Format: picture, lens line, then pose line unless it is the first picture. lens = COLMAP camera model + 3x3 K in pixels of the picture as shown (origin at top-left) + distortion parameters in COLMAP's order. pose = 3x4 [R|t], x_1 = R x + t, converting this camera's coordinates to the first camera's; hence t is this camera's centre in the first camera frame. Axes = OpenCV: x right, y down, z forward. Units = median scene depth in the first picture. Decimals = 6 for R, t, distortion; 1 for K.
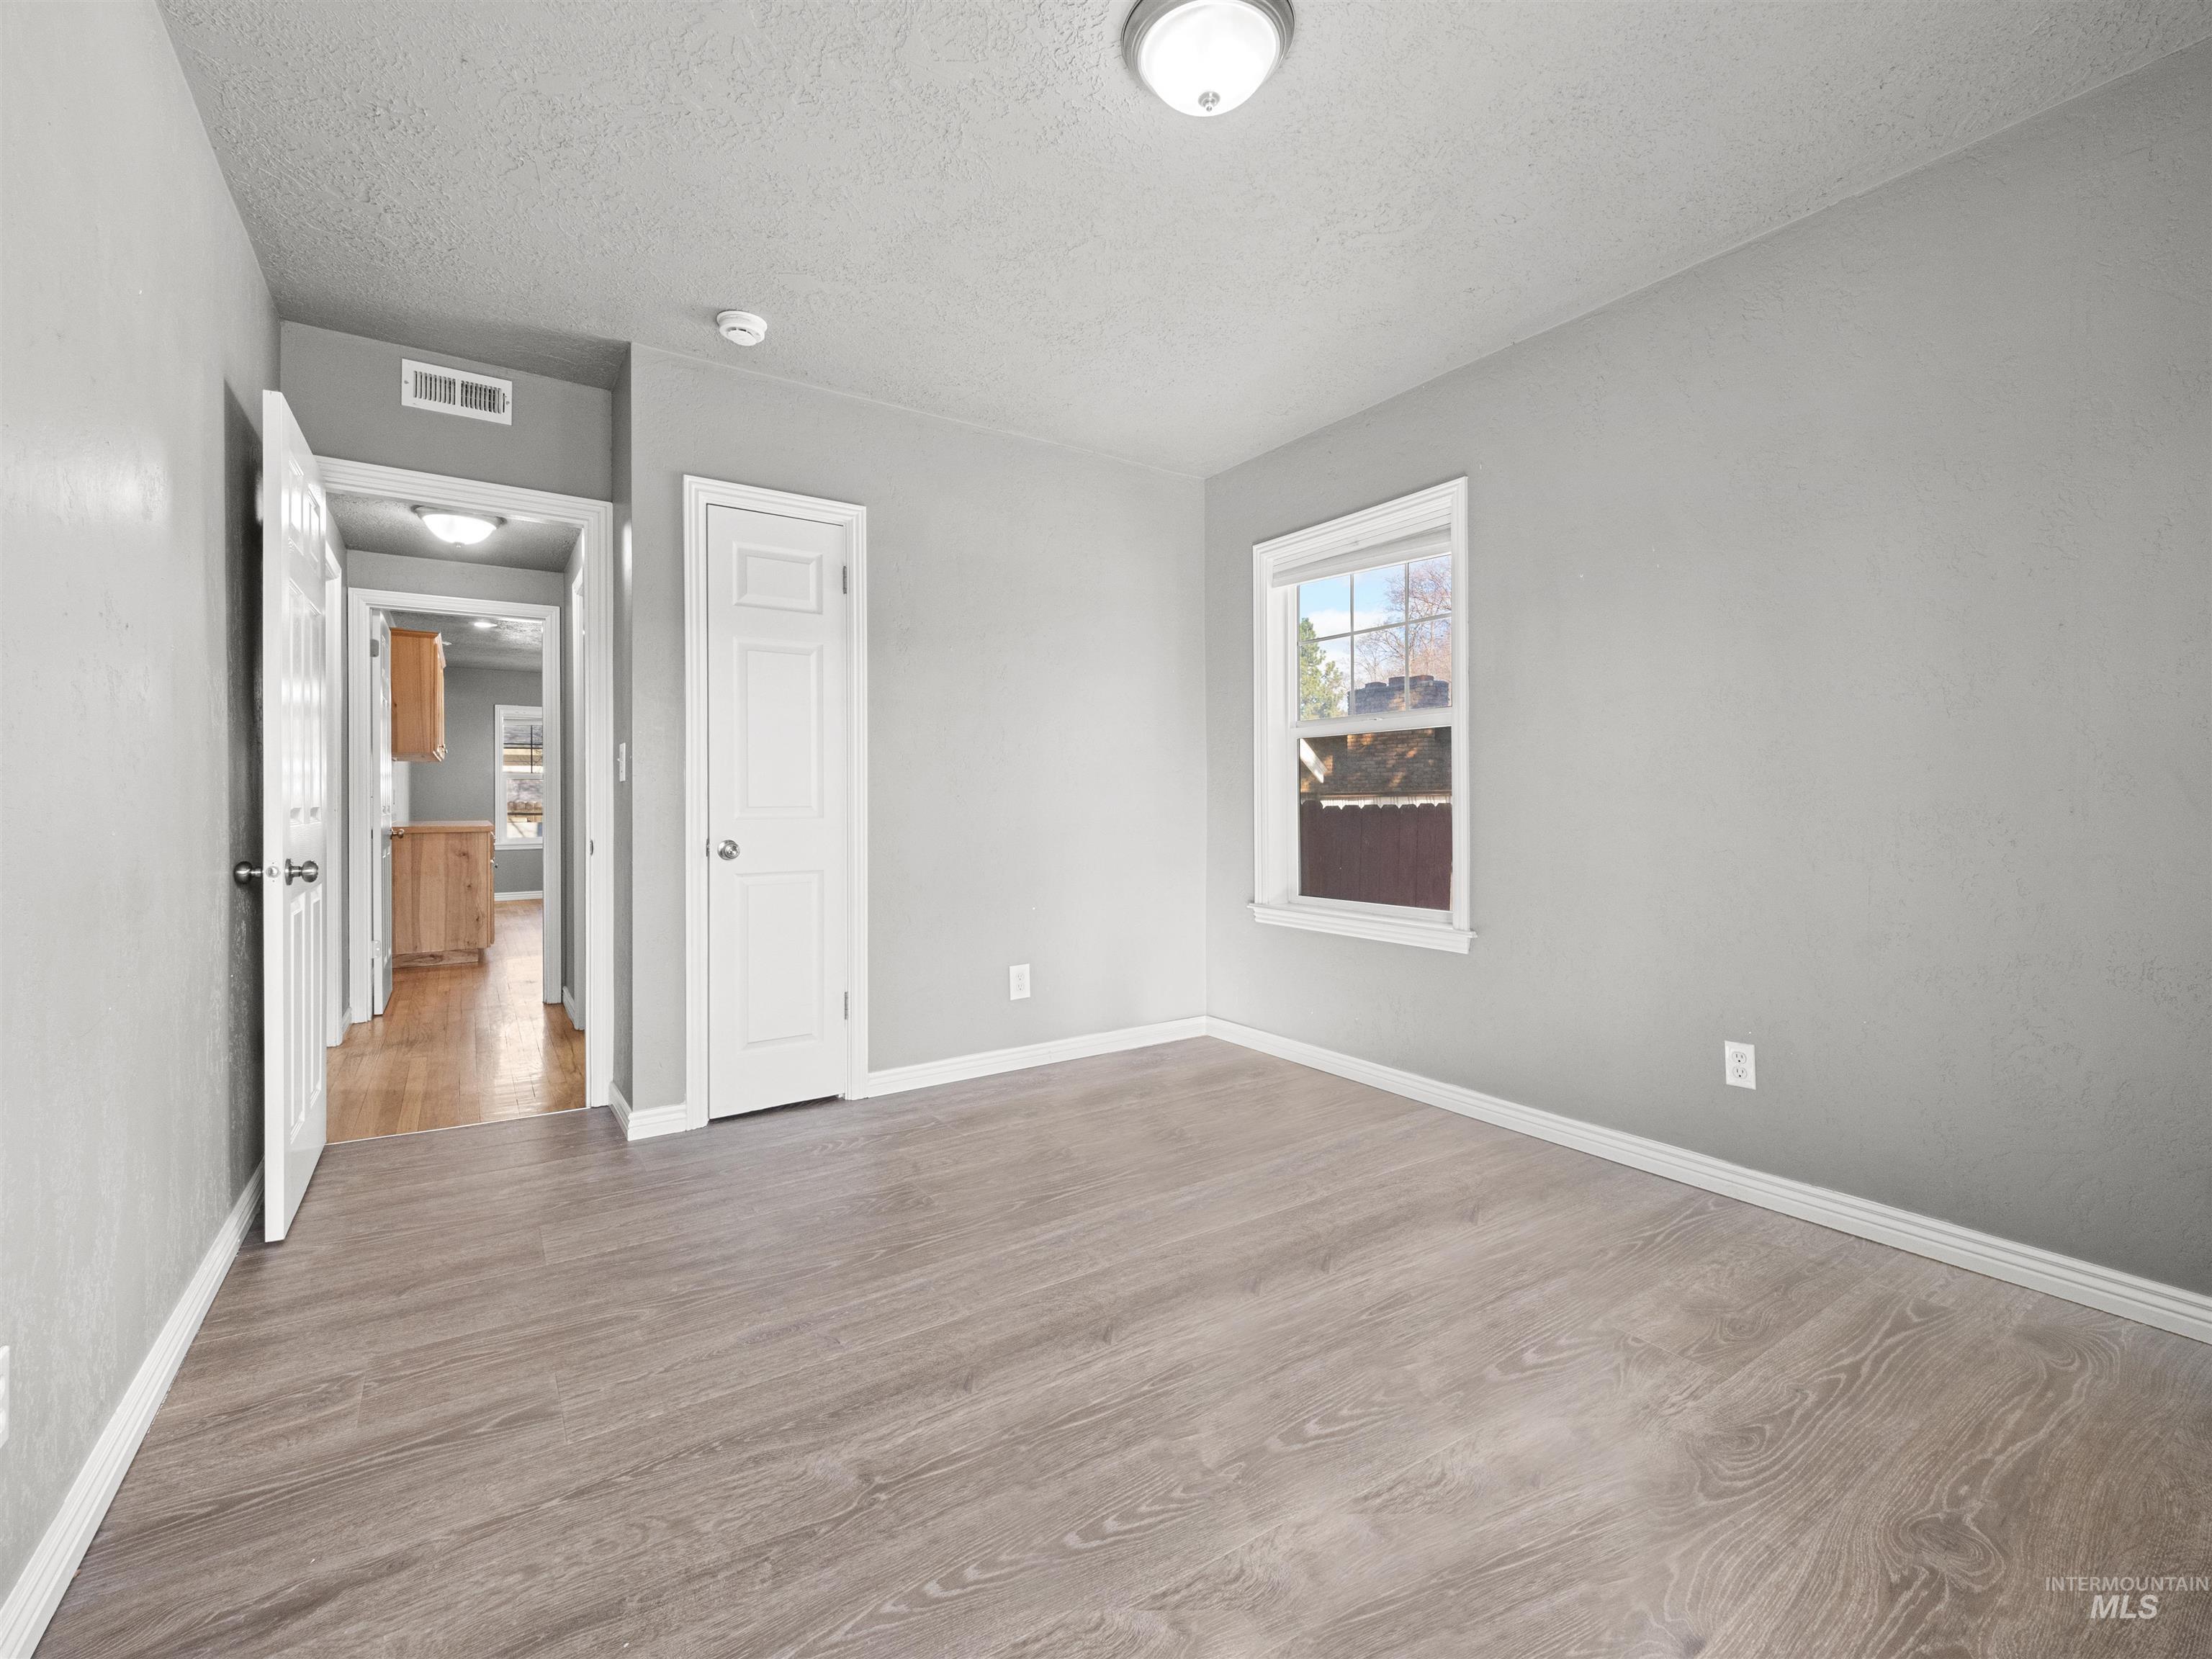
lens RADIAL K [[943.5, 0, 1058.4], [0, 943.5, 799.2], [0, 0, 1]] dist [0.001556, -0.002559]
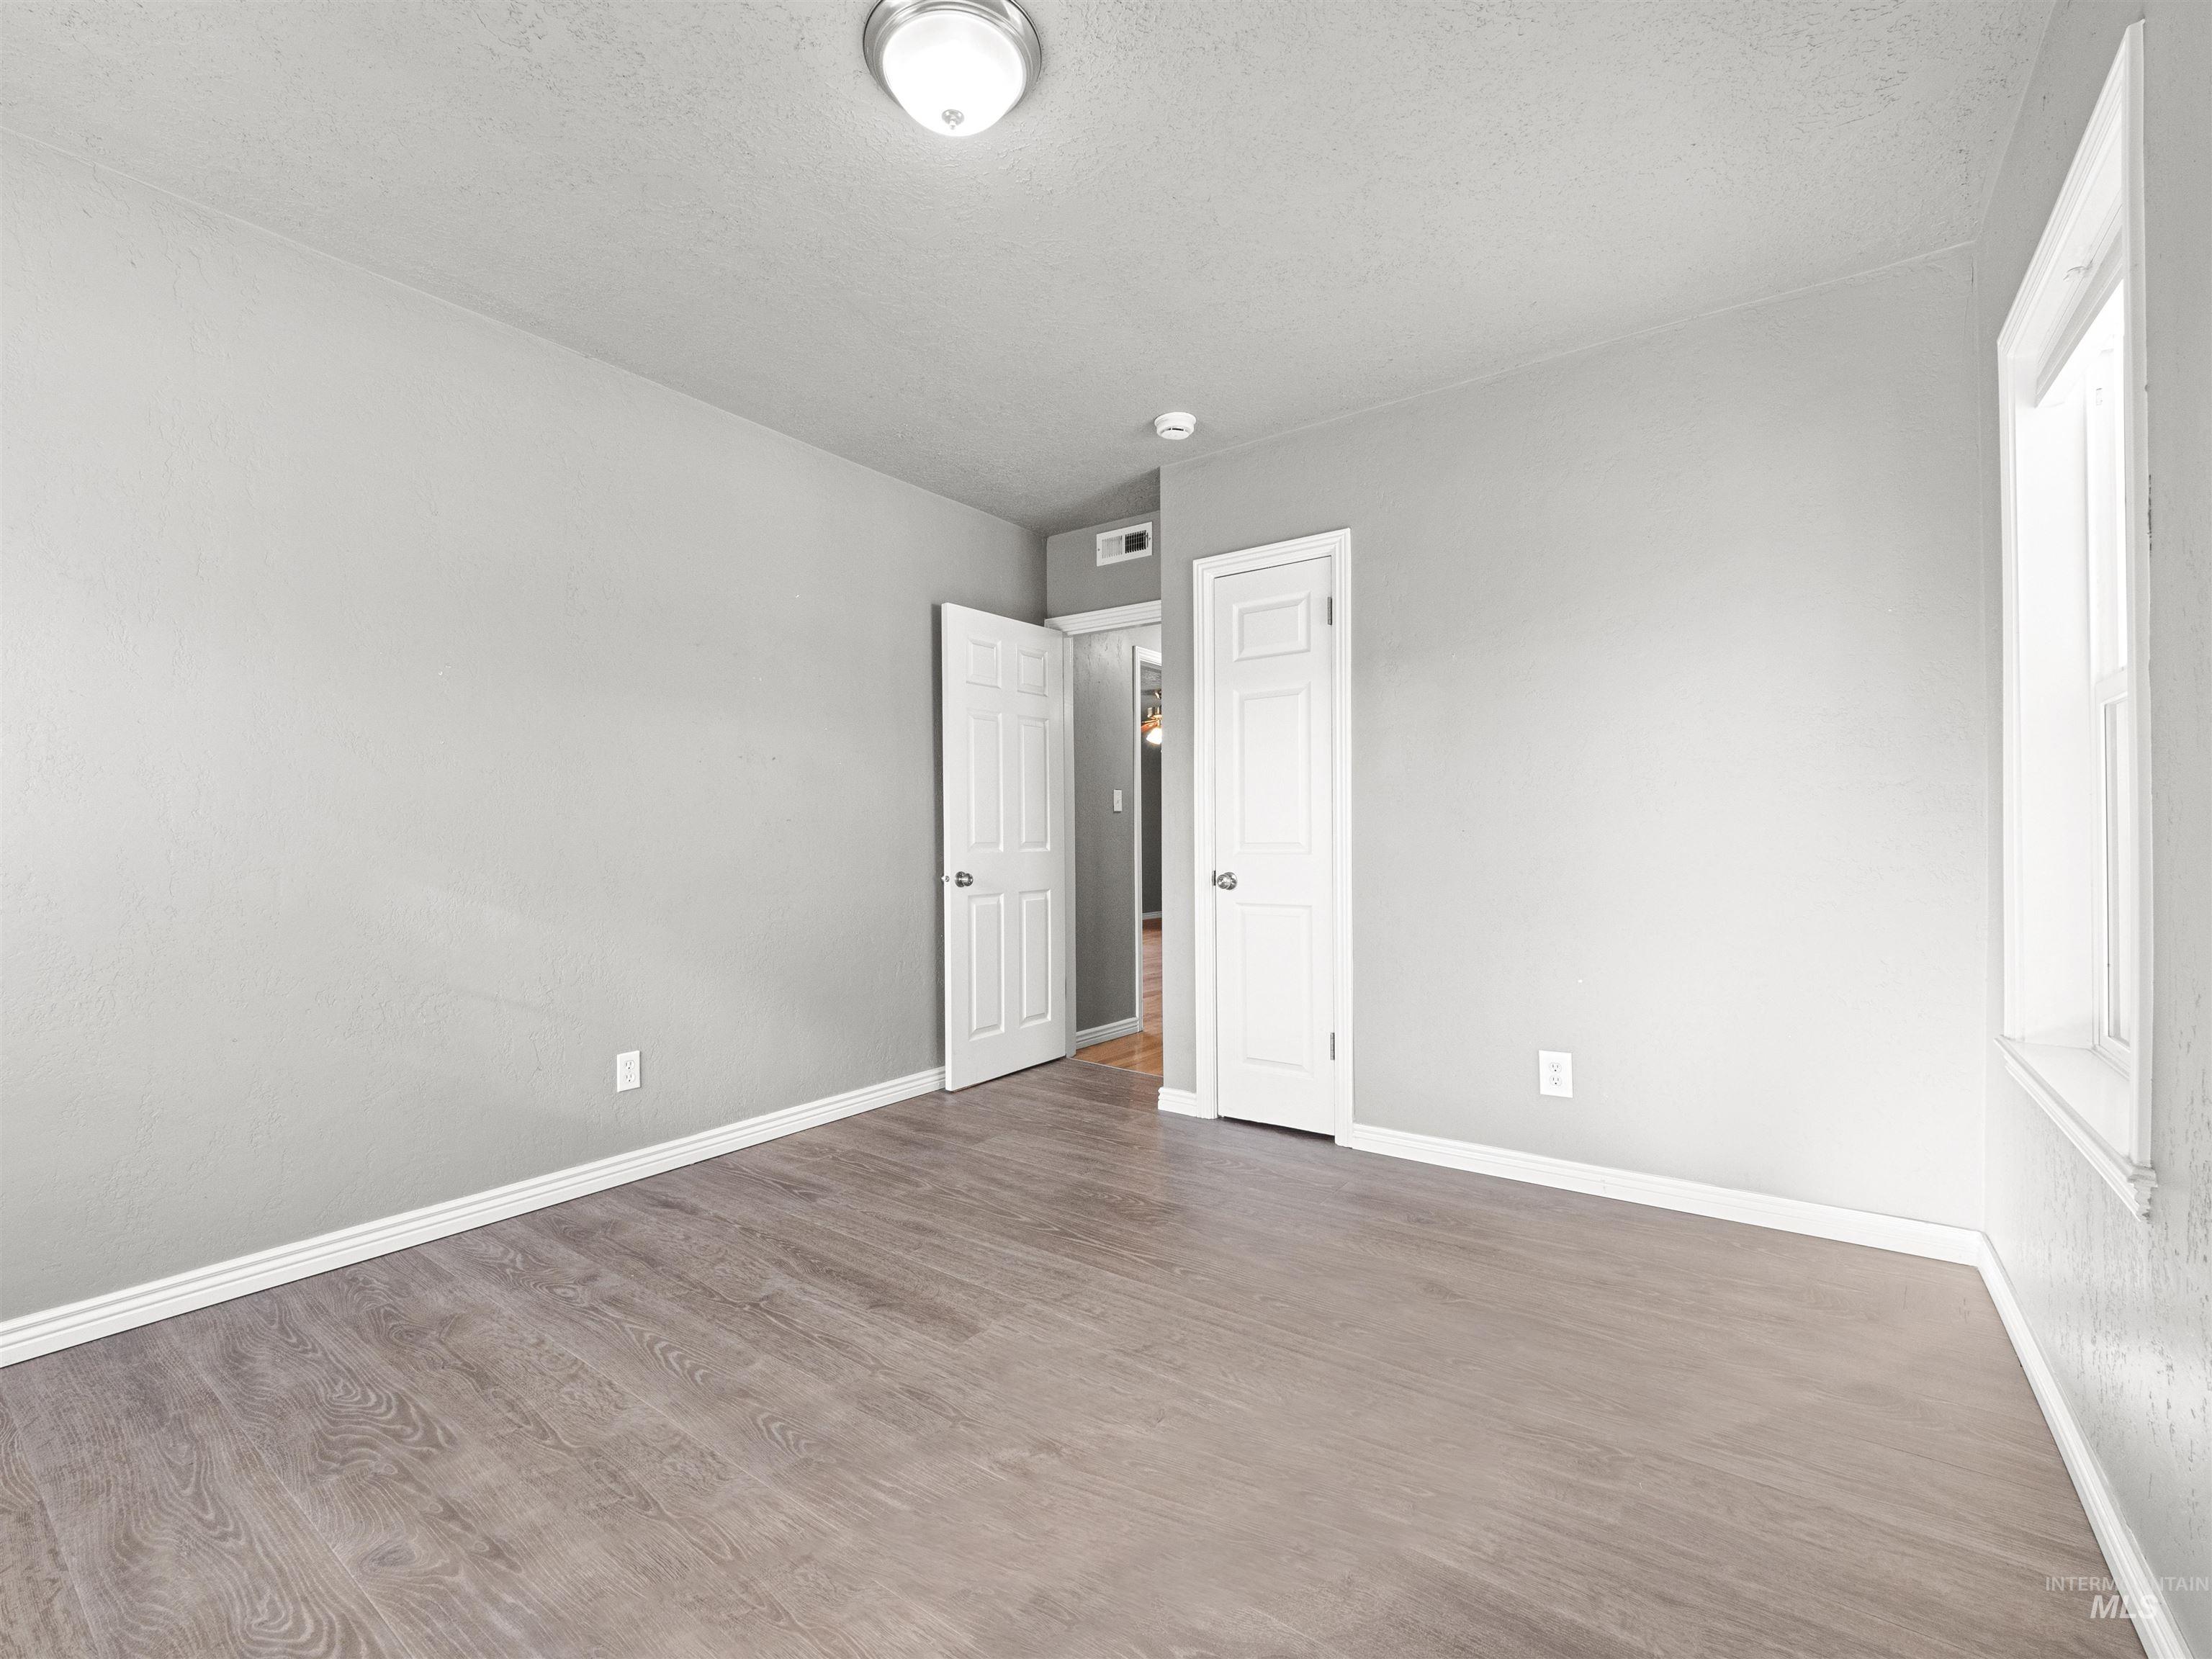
lens RADIAL K [[943.5, 0, 1101.8], [0, 943.5, 843.5], [0, 0, 1]] dist [0.001556, -0.002559]
pose [[0.371090, 0.006194, -0.928576, 0.810296], [0.002414, 0.999968, 0.007635, -0.000070], [0.928594, -0.005075, 0.371063, 0.566113]]
